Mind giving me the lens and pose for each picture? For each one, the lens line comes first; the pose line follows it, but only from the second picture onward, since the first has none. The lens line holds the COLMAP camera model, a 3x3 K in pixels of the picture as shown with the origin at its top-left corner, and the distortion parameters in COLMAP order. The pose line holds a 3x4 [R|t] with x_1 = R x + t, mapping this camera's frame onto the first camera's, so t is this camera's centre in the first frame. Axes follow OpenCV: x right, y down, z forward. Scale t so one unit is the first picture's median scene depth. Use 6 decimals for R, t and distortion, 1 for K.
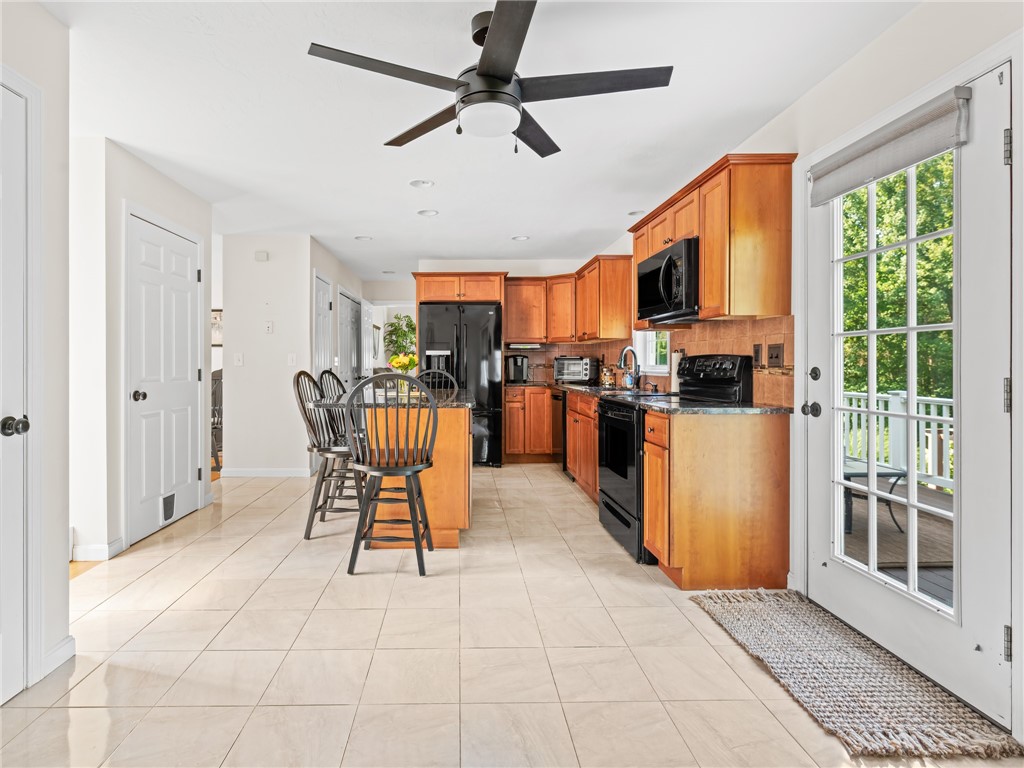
lens RADIAL K [[569.9, 0, 489.7], [0, 569.9, 363.8], [0, 0, 1]] dist [0.000936, 0.000026]
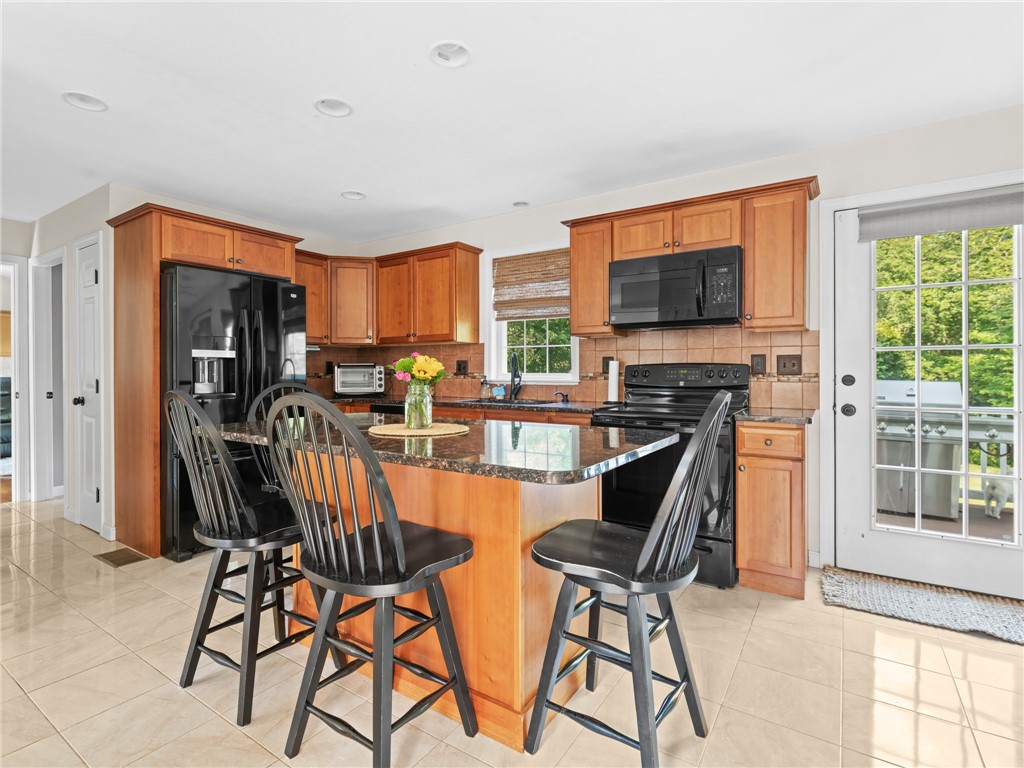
lens RADIAL K [[499.2, 0, 512.0], [0, 499.2, 384.0], [0, 0, 1]] dist [-0.003312, -0.000567]
pose [[0.576269, -0.020628, 0.817000, -0.586230], [0.001282, 0.999703, 0.024337, -0.000970], [-0.817259, -0.012977, 0.576124, 0.815485]]
